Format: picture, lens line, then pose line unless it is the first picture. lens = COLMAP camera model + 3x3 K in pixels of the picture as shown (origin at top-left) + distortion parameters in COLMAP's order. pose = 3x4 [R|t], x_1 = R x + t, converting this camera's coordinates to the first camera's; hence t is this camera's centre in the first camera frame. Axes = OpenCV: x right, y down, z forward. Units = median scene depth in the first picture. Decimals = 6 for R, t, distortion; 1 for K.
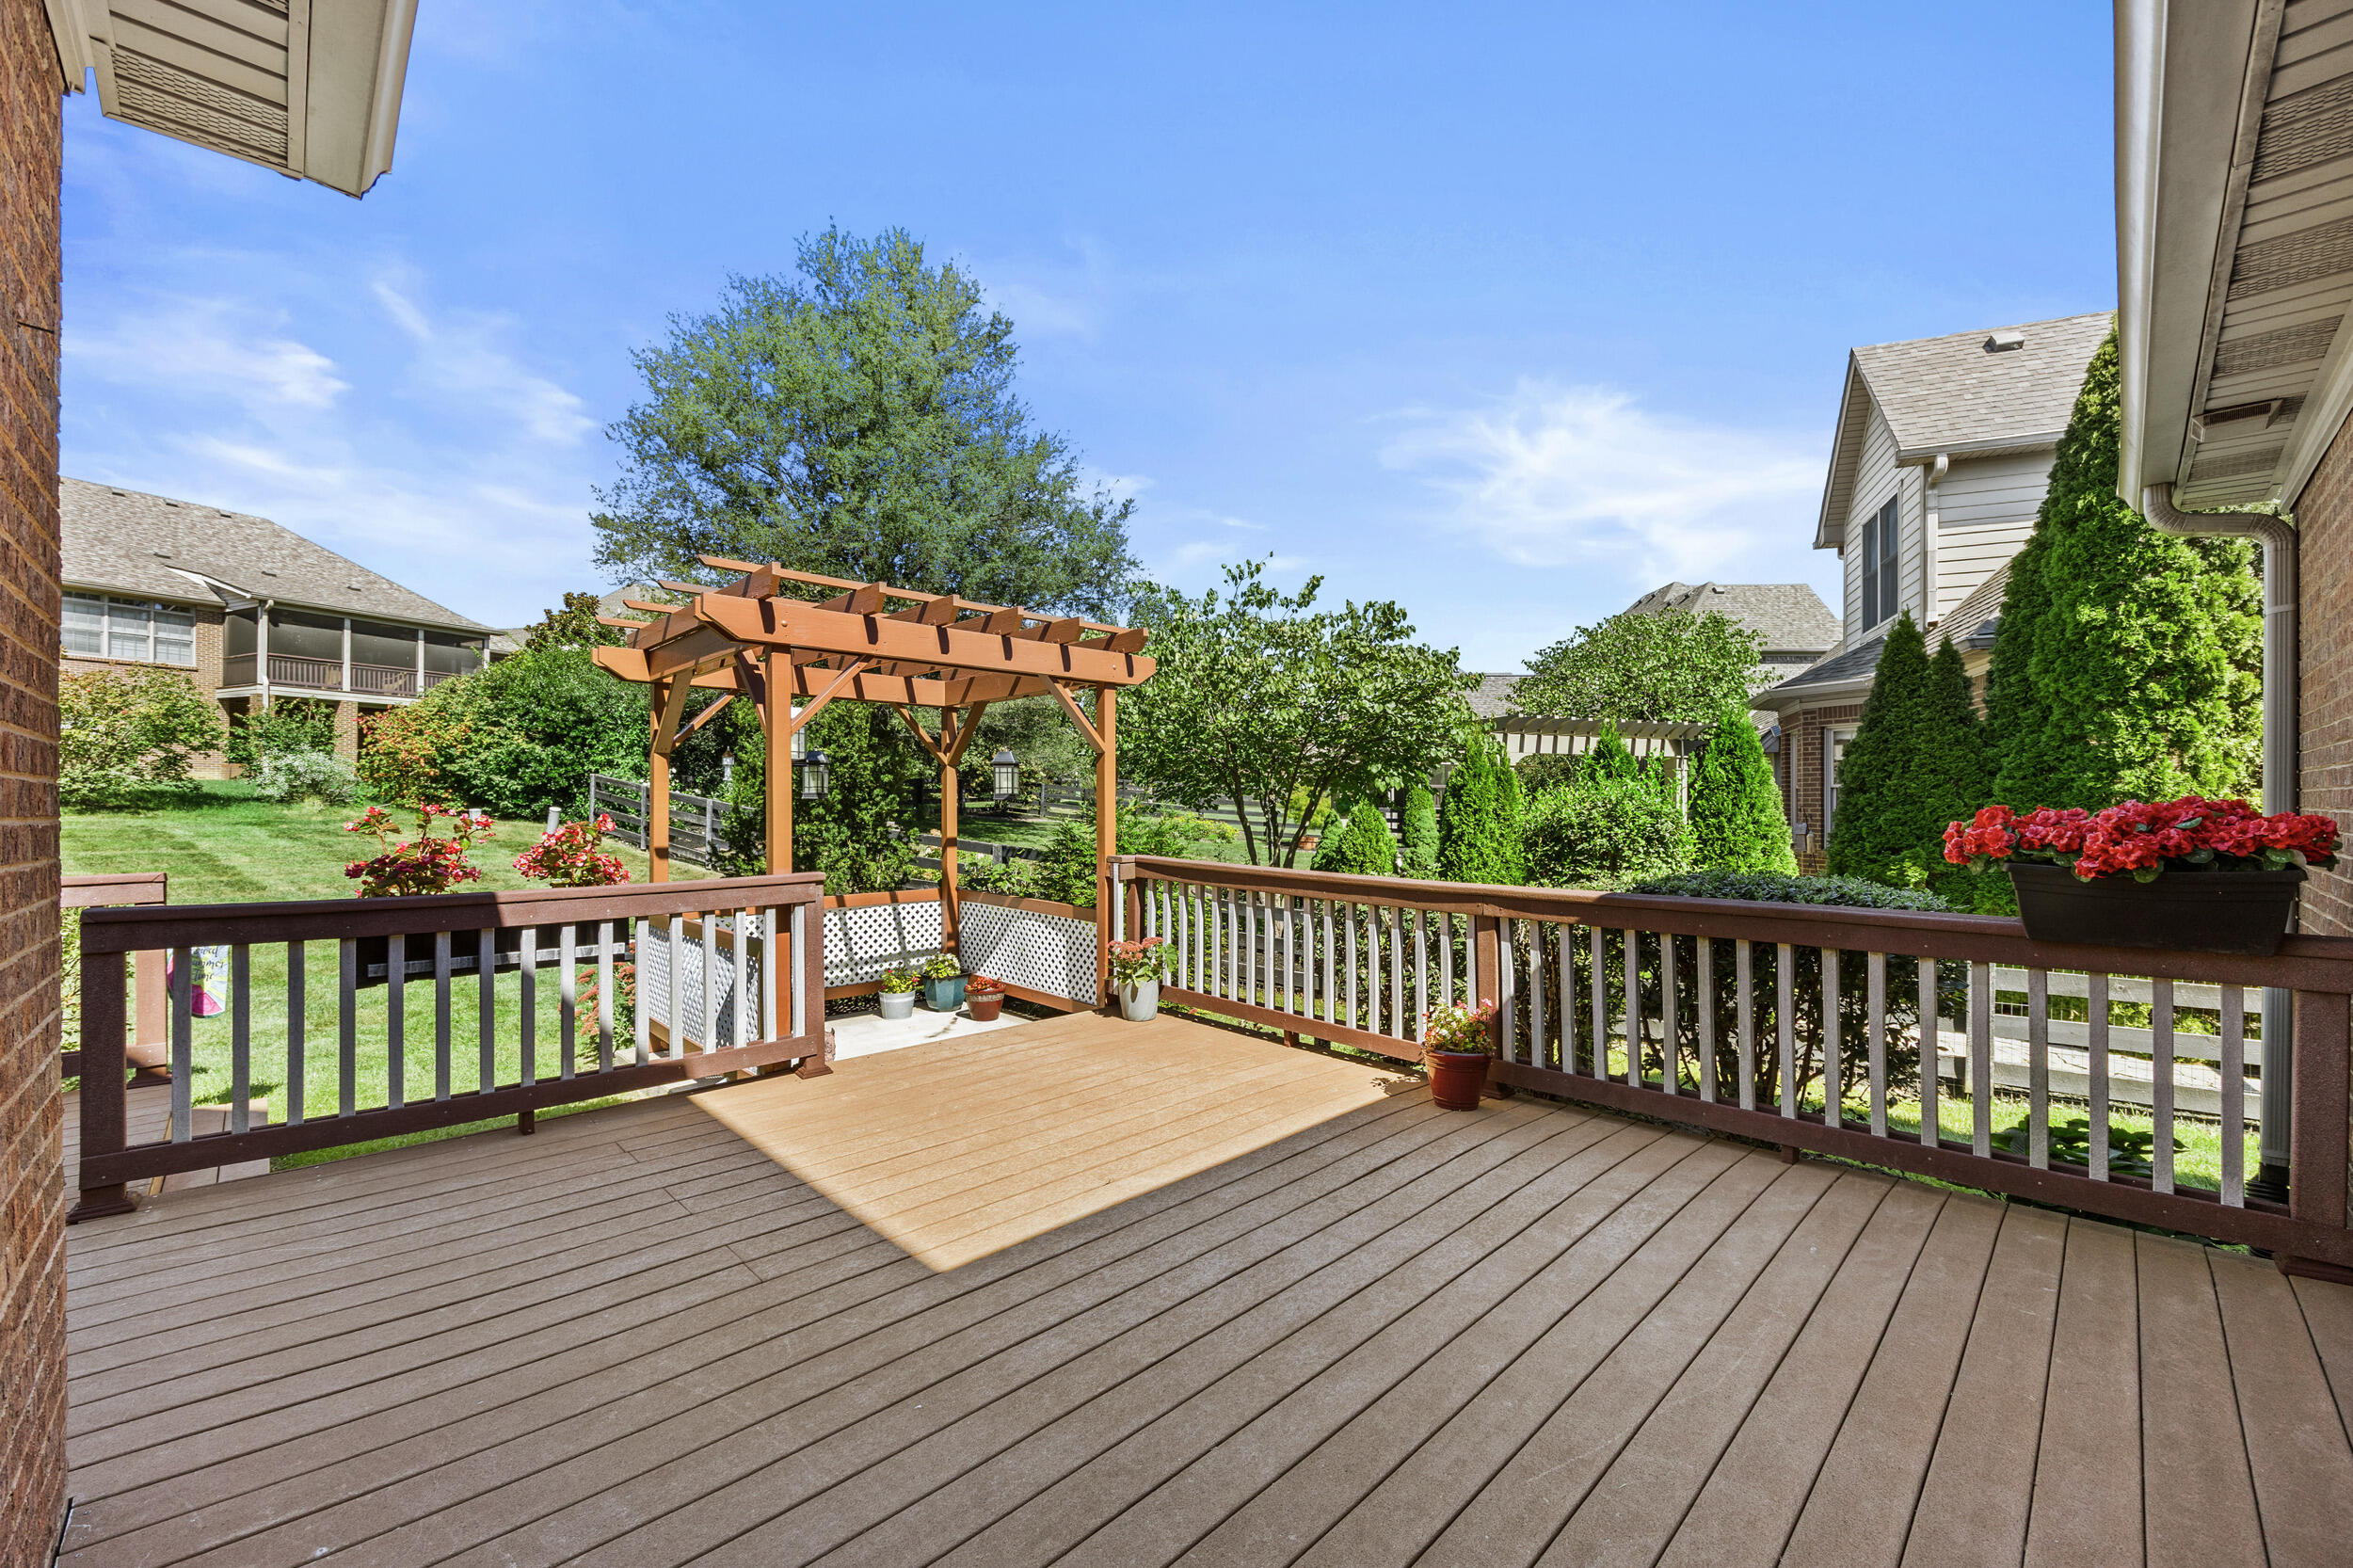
lens RADIAL K [[930.5, 0, 1178.3], [0, 930.5, 802.2], [0, 0, 1]] dist [-0.003547, 0.000142]
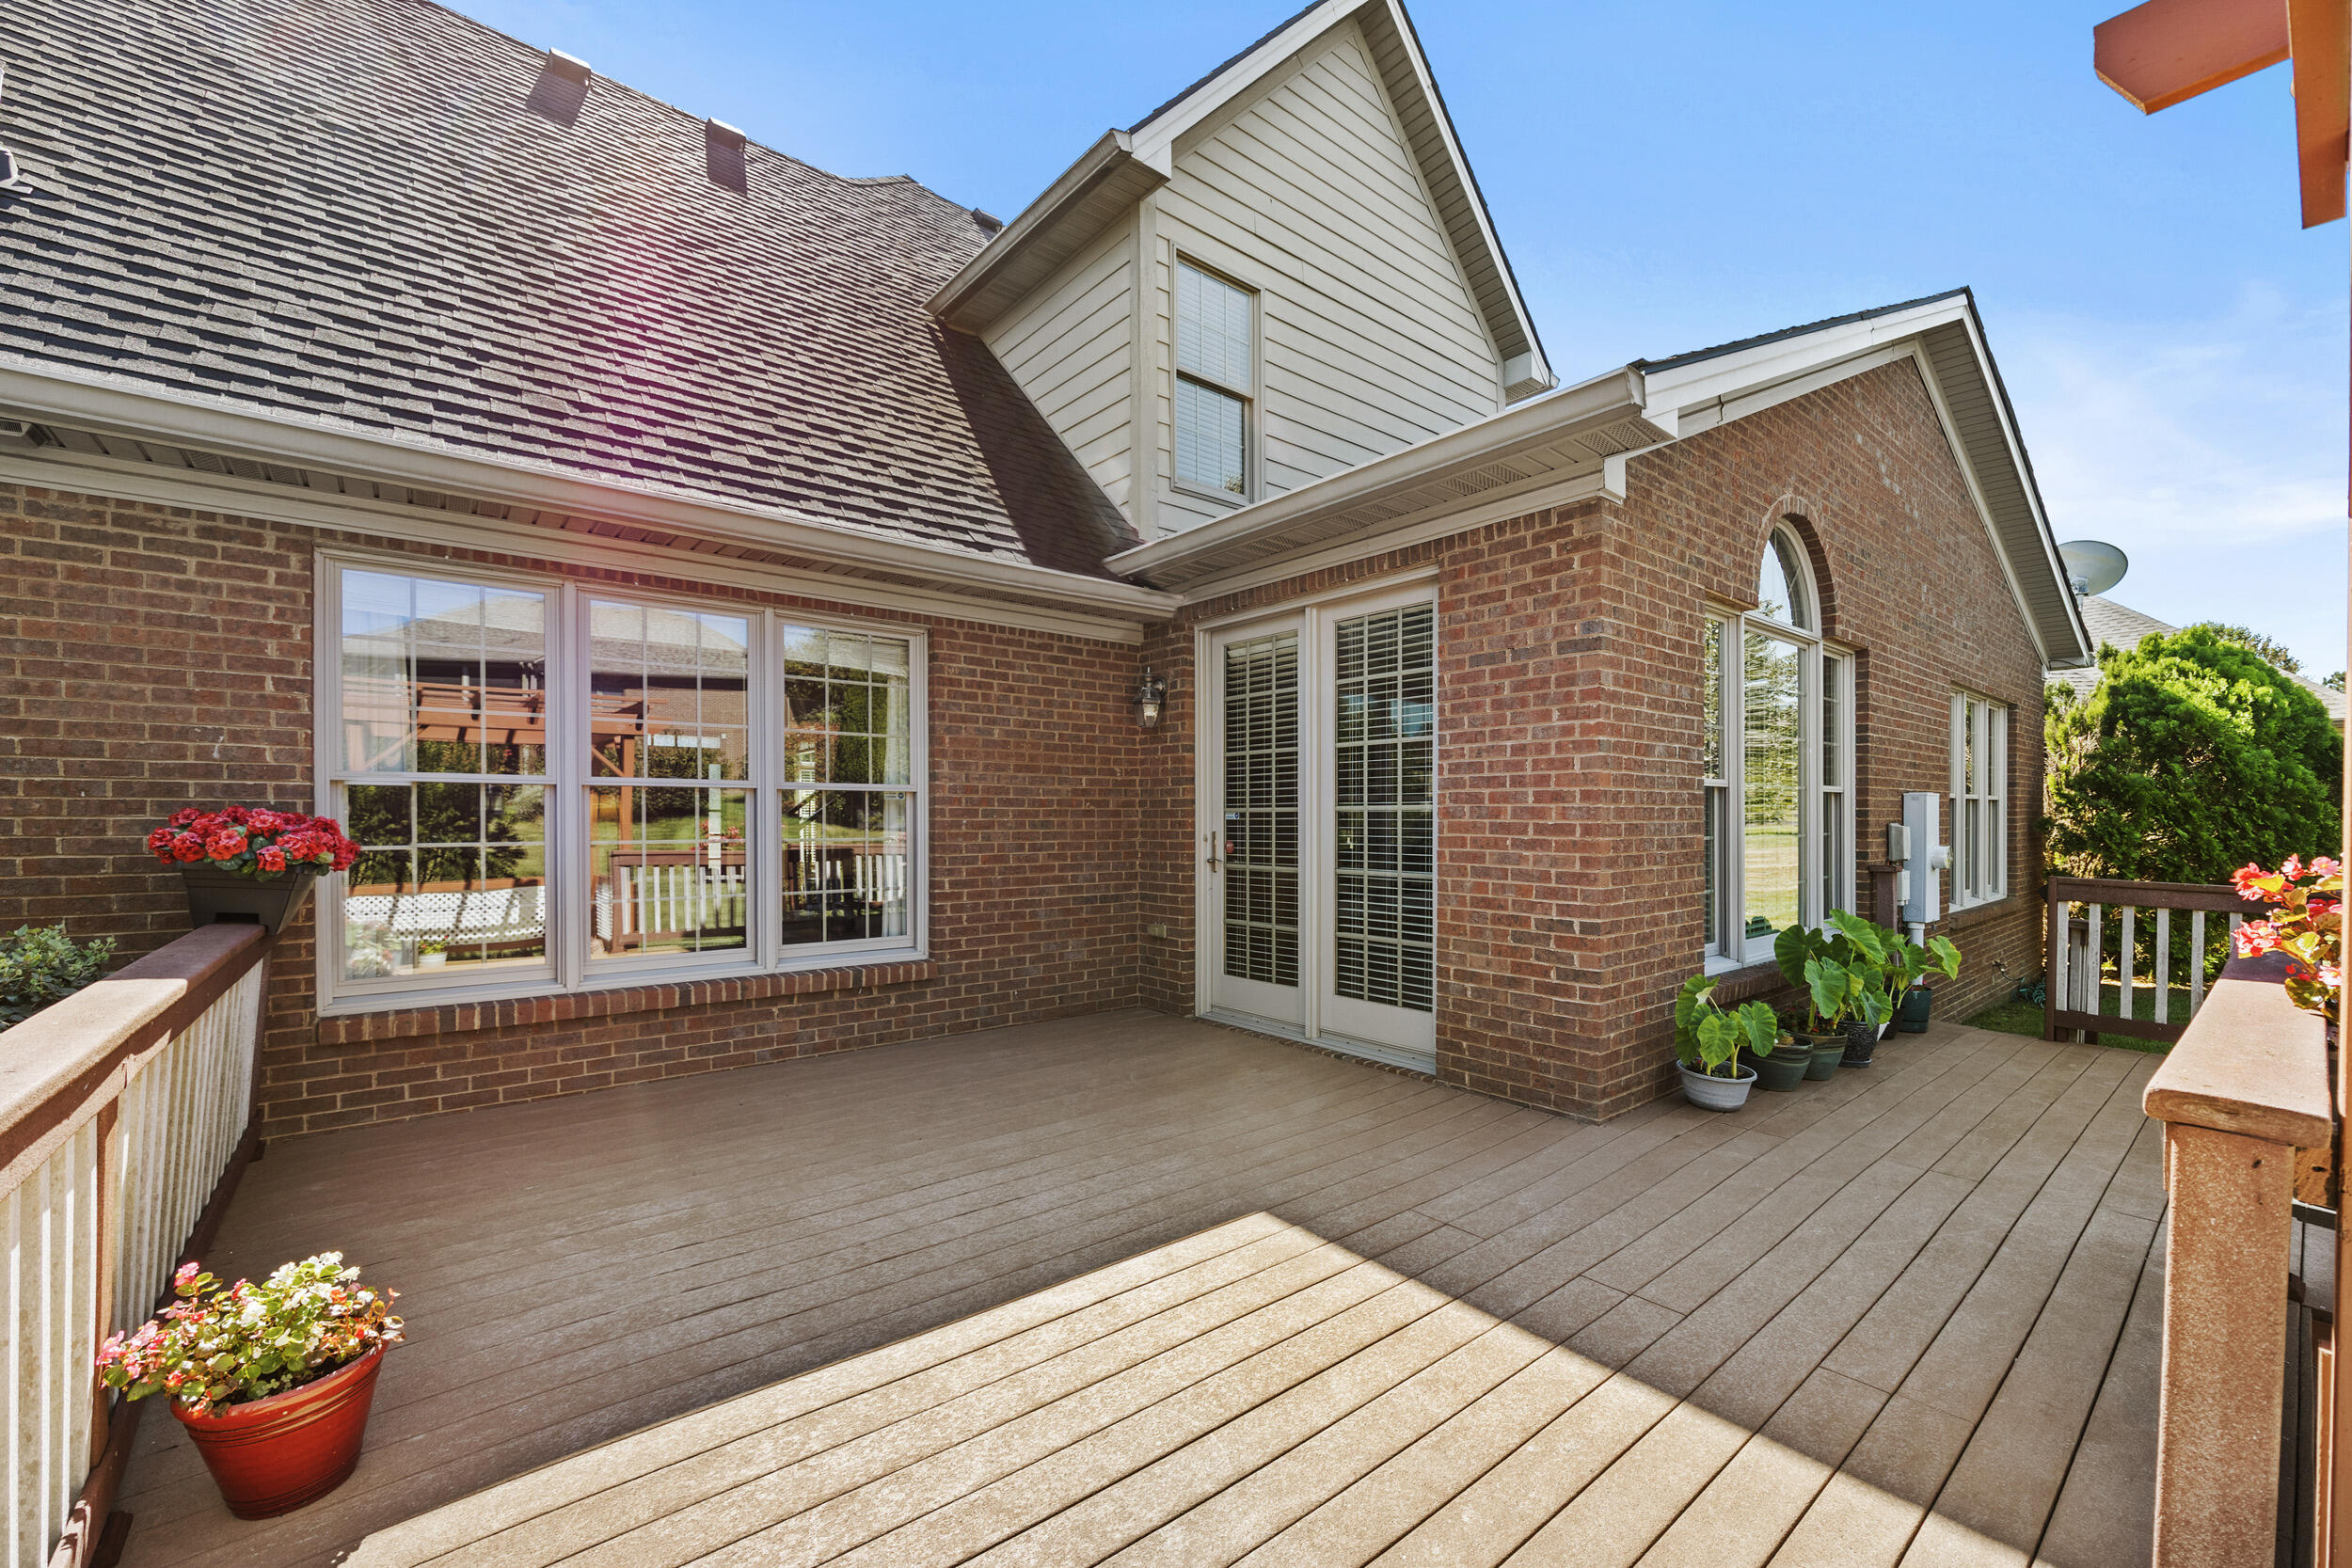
lens RADIAL K [[930.0, 0, 1178.5], [0, 930.0, 804.3], [0, 0, 1]] dist [-0.003547, 0.000142]
pose [[-0.996647, -0.001425, 0.081809, -0.034852], [-0.002743, 0.999868, -0.015997, 0.001434], [-0.081776, -0.016168, -0.996520, 0.314692]]
